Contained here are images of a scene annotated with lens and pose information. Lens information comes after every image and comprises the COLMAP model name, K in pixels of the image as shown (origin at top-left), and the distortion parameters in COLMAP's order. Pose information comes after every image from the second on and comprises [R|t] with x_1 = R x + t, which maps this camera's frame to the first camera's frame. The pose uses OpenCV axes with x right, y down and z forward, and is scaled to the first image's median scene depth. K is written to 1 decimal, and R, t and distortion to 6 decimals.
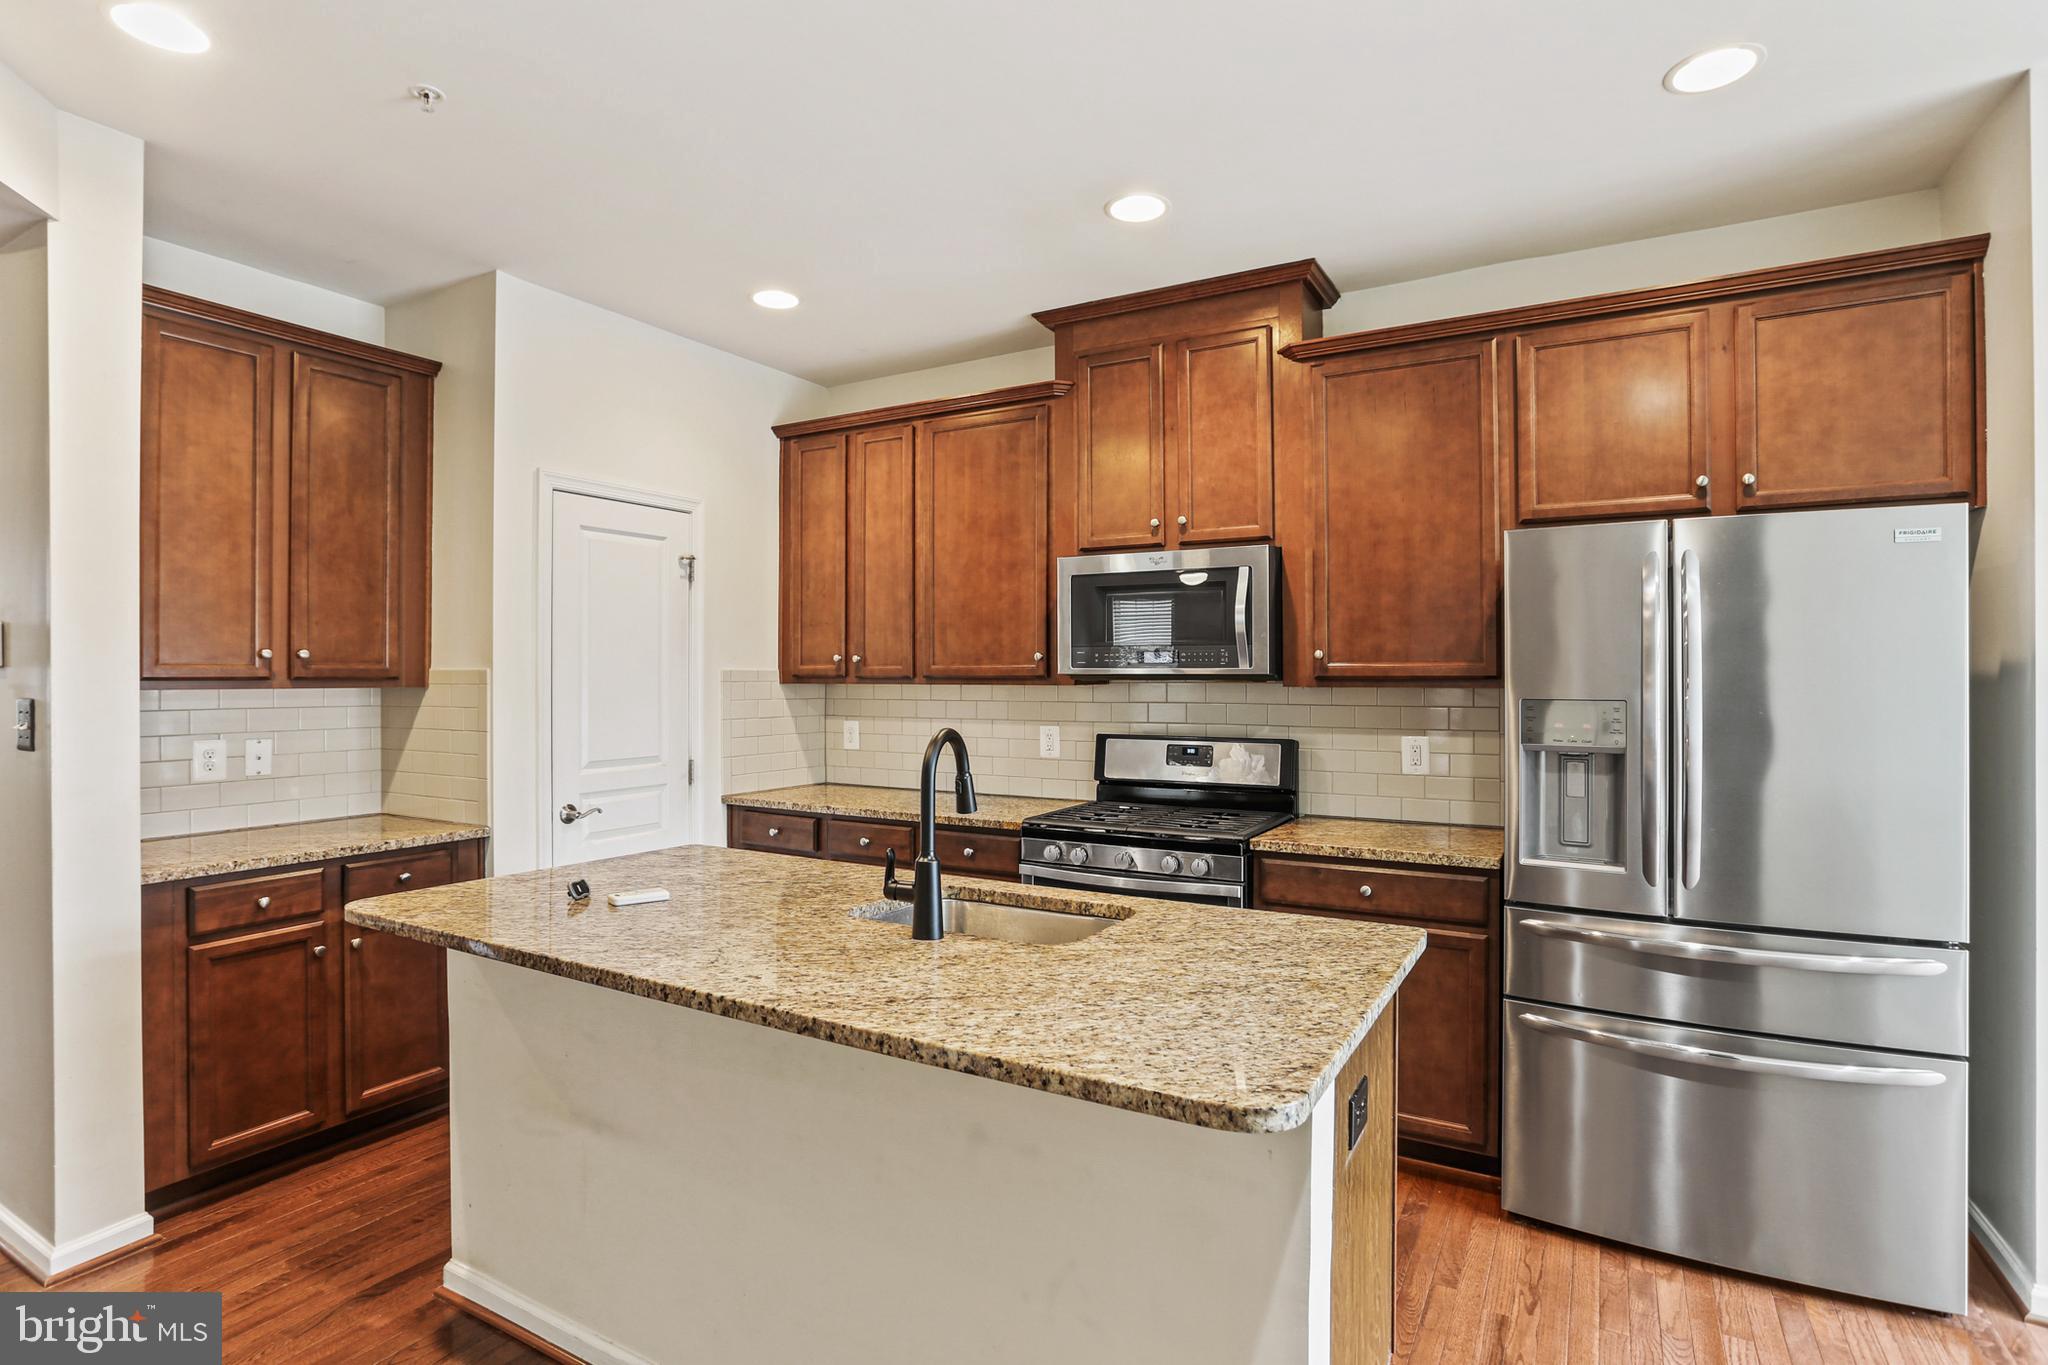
lens RADIAL K [[1026.2, 0, 1019.0], [0, 1026.2, 648.2], [0, 0, 1]] dist [-0.025459, 0.000648]
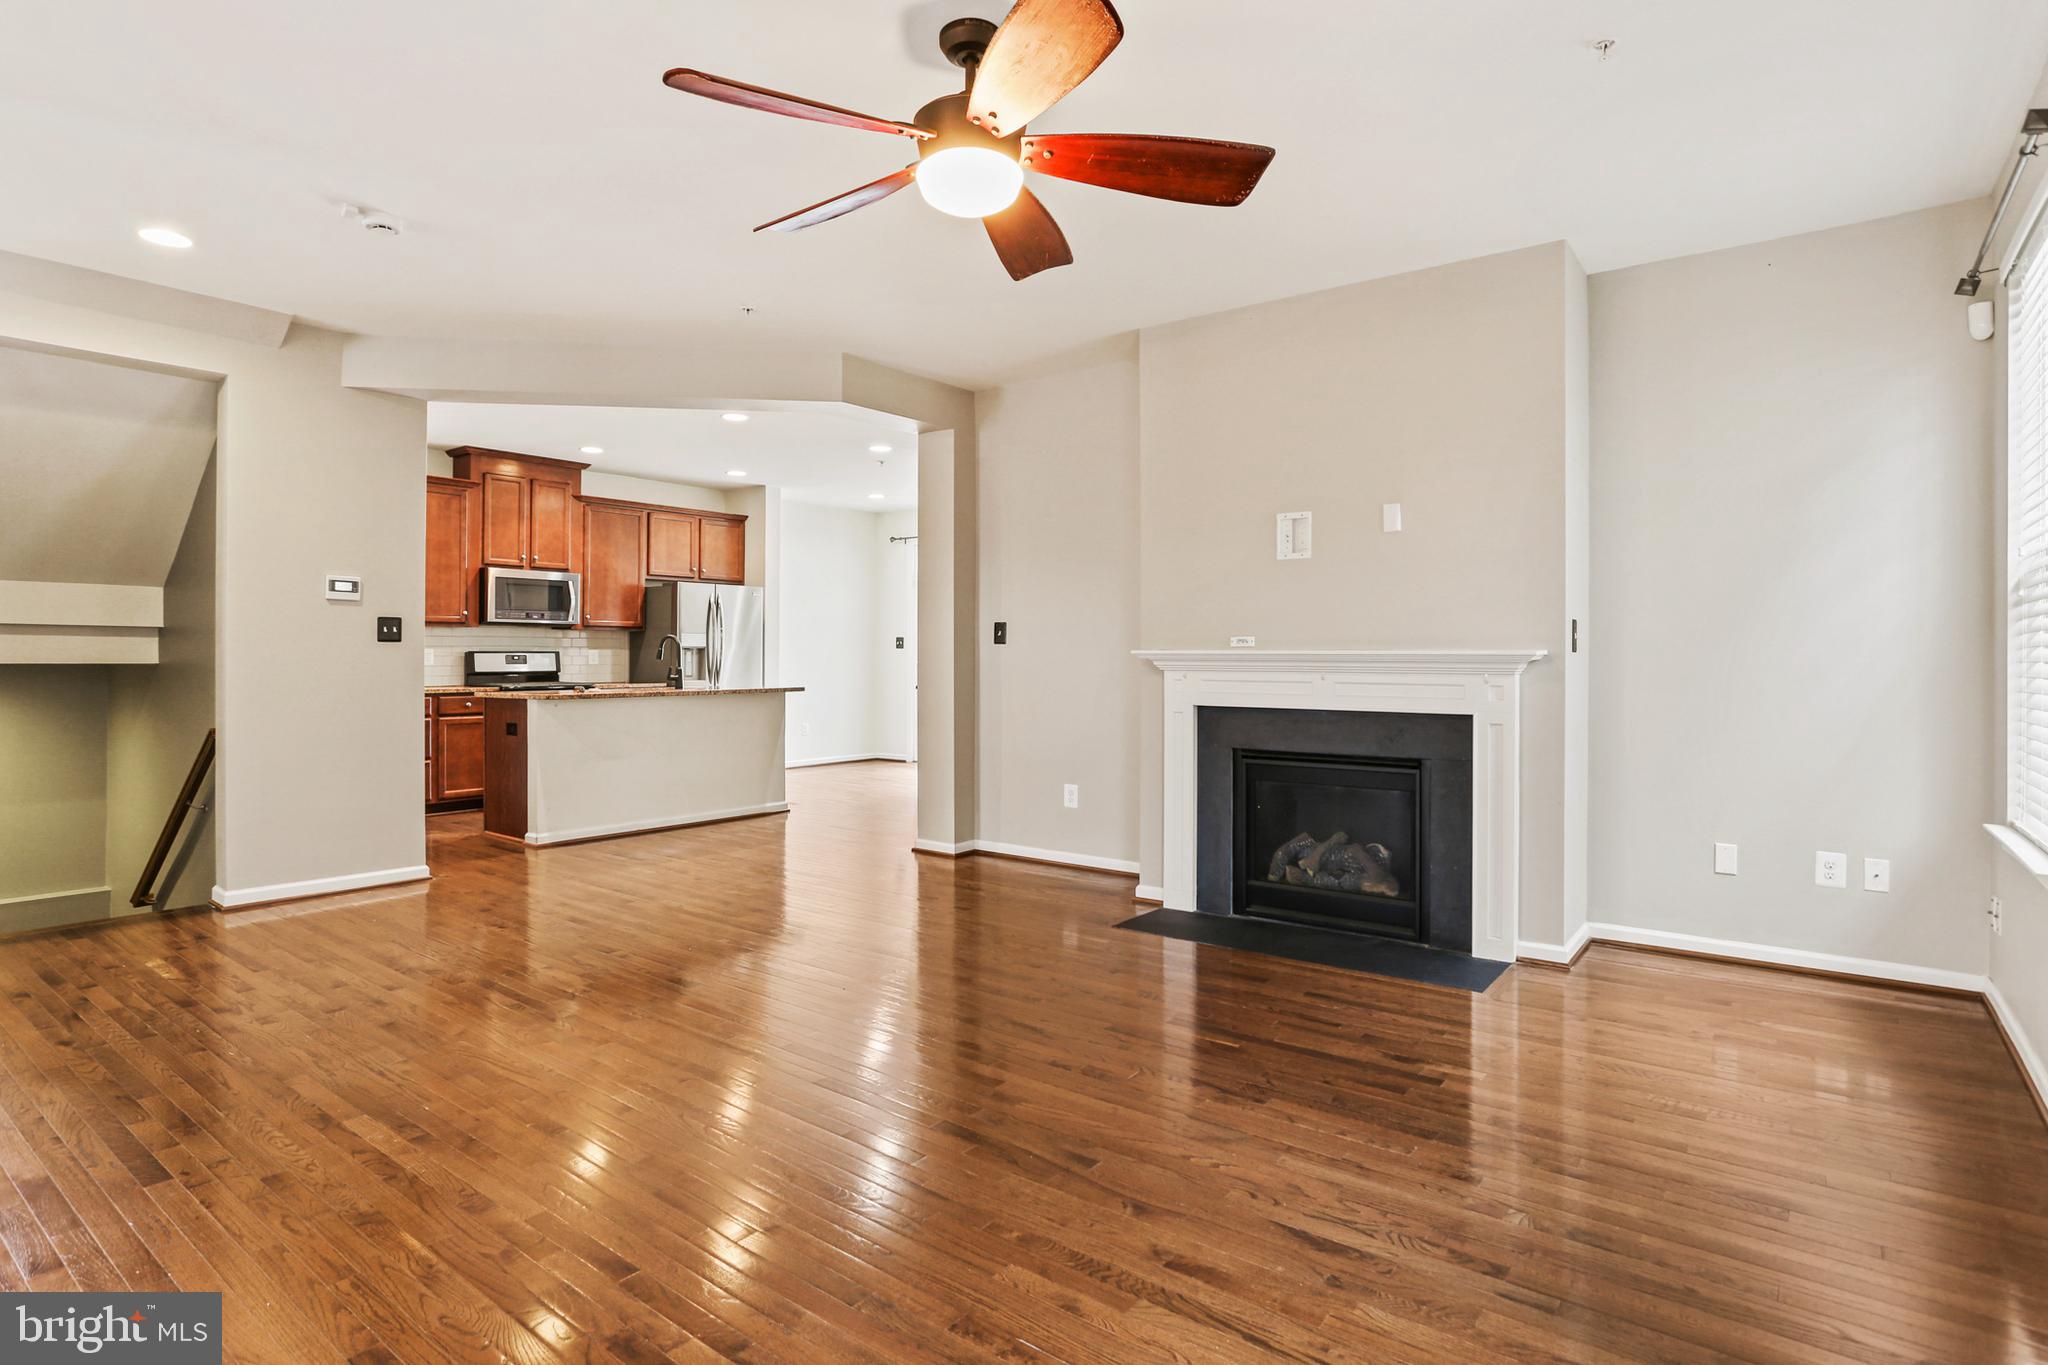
lens RADIAL K [[1062.0, 0, 1007.9], [0, 1062.0, 659.1], [0, 0, 1]] dist [-0.027356, 0.000102]
pose [[0.147281, -0.002501, 0.989092, -1.882668], [-0.028631, 0.999567, 0.006790, 0.054128], [-0.988680, -0.029318, 0.147145, -0.391766]]
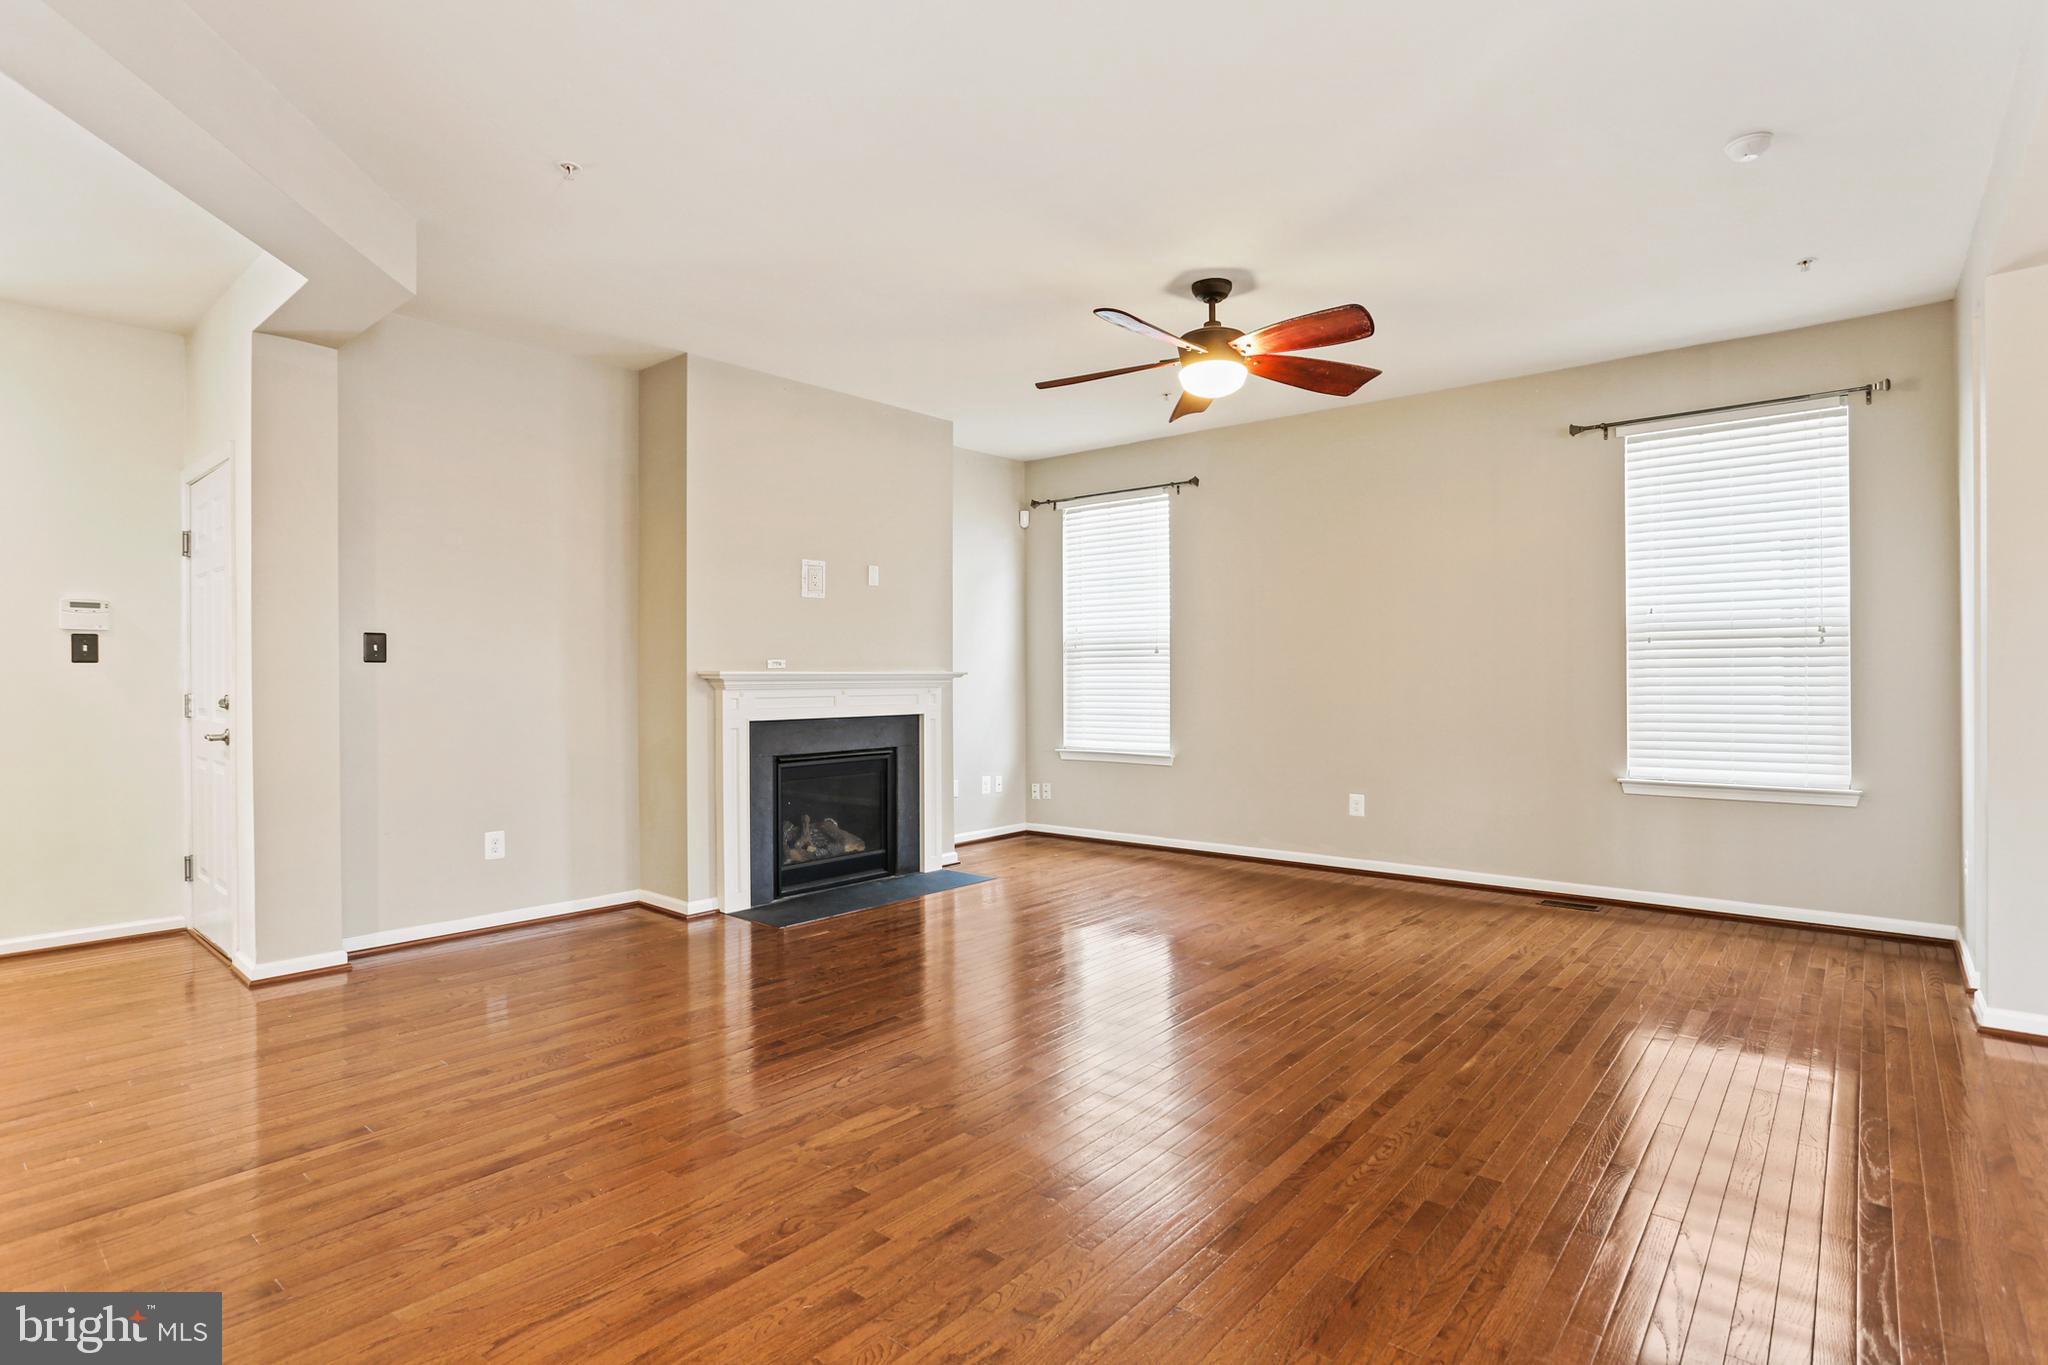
lens RADIAL K [[1069.4, 0, 987.3], [0, 1069.4, 685.9], [0, 0, 1]] dist [-0.044740, 0.019021]
pose [[-0.983874, 0.004398, 0.178811, -1.160499], [0.001129, 0.999830, -0.018379, 0.091037], [-0.178861, -0.017881, -0.983712, 0.885010]]
